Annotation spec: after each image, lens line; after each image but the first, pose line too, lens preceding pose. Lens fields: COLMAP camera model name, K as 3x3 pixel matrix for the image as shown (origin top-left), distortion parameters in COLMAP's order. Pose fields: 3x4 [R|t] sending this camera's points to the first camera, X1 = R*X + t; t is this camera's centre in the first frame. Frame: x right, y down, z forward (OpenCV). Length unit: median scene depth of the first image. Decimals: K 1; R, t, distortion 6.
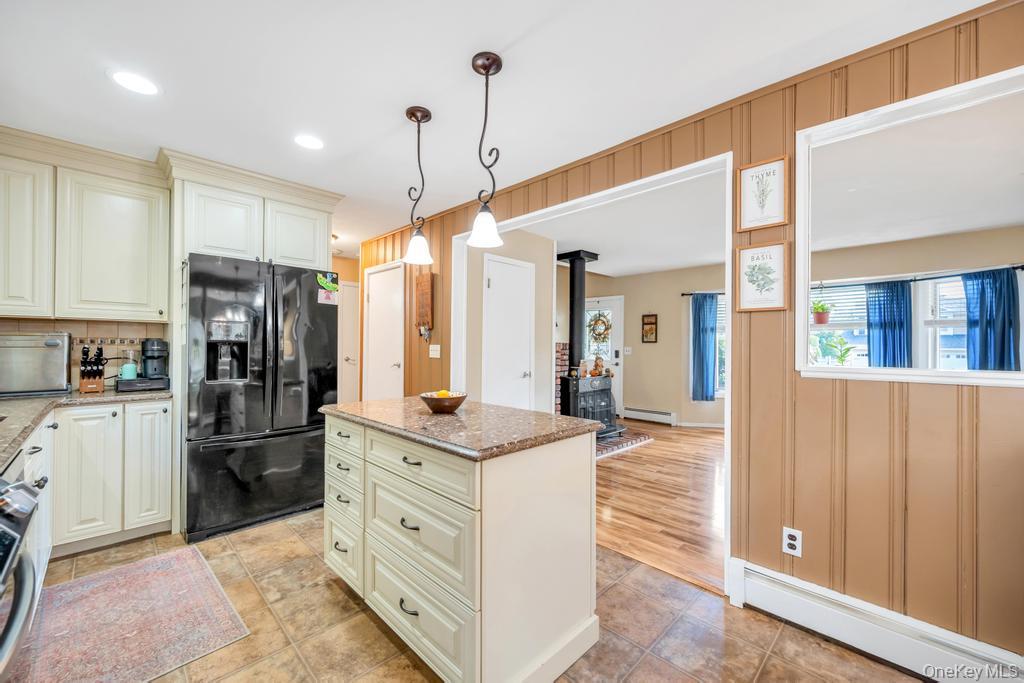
lens RADIAL K [[403.3, 0, 506.7], [0, 403.3, 345.9], [0, 0, 1]] dist [-0.000509, 0.000093]
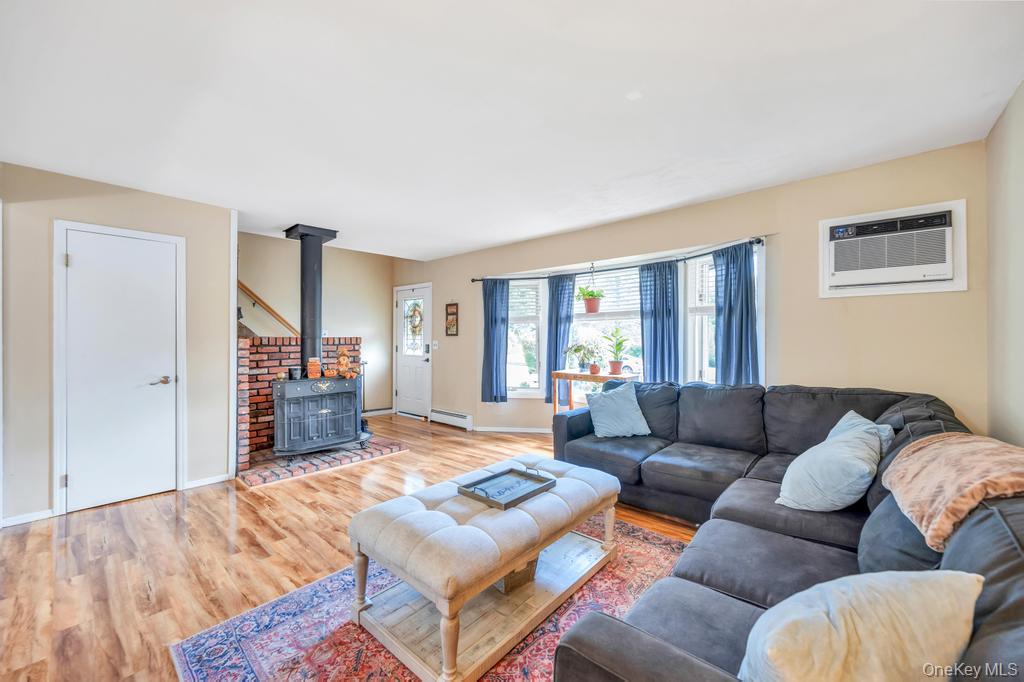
lens RADIAL K [[403.3, 0, 508.6], [0, 403.3, 337.1], [0, 0, 1]] dist [-0.000509, 0.000093]
pose [[0.998384, -0.008874, 0.056129, 0.650988], [0.008956, 0.999959, -0.001206, -0.004229], [-0.056116, 0.001707, 0.998423, 0.185050]]
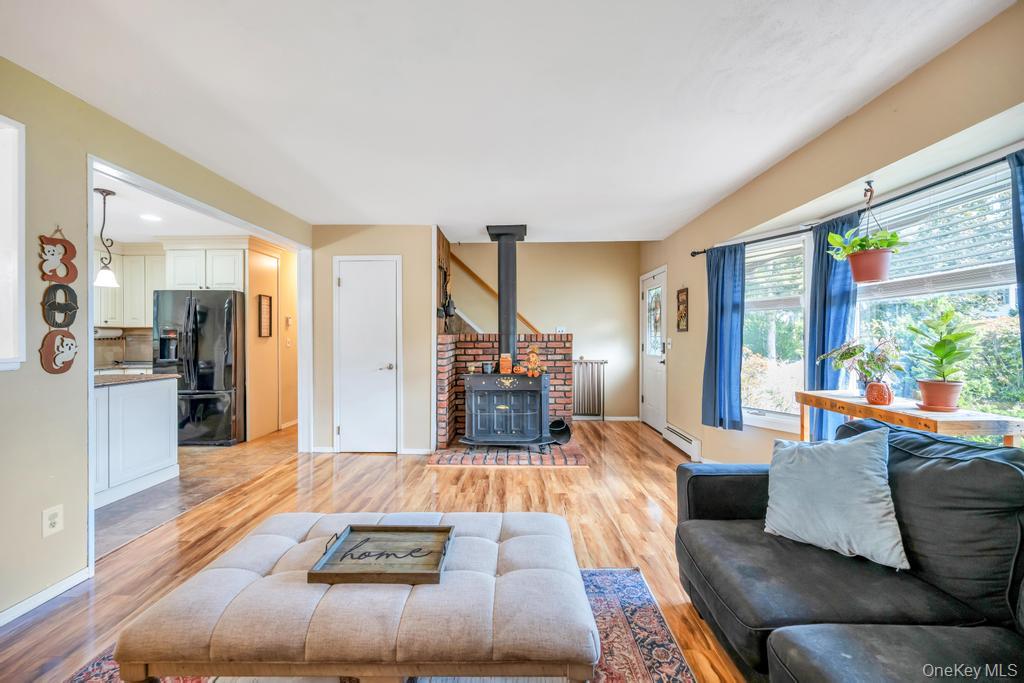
lens RADIAL K [[403.3, 0, 508.8], [0, 403.3, 336.5], [0, 0, 1]] dist [-0.000509, 0.000093]
pose [[0.695762, -0.010616, -0.718194, 0.963517], [0.007221, 0.999944, -0.007785, 0.005583], [0.718237, 0.000231, 0.695799, 0.501160]]
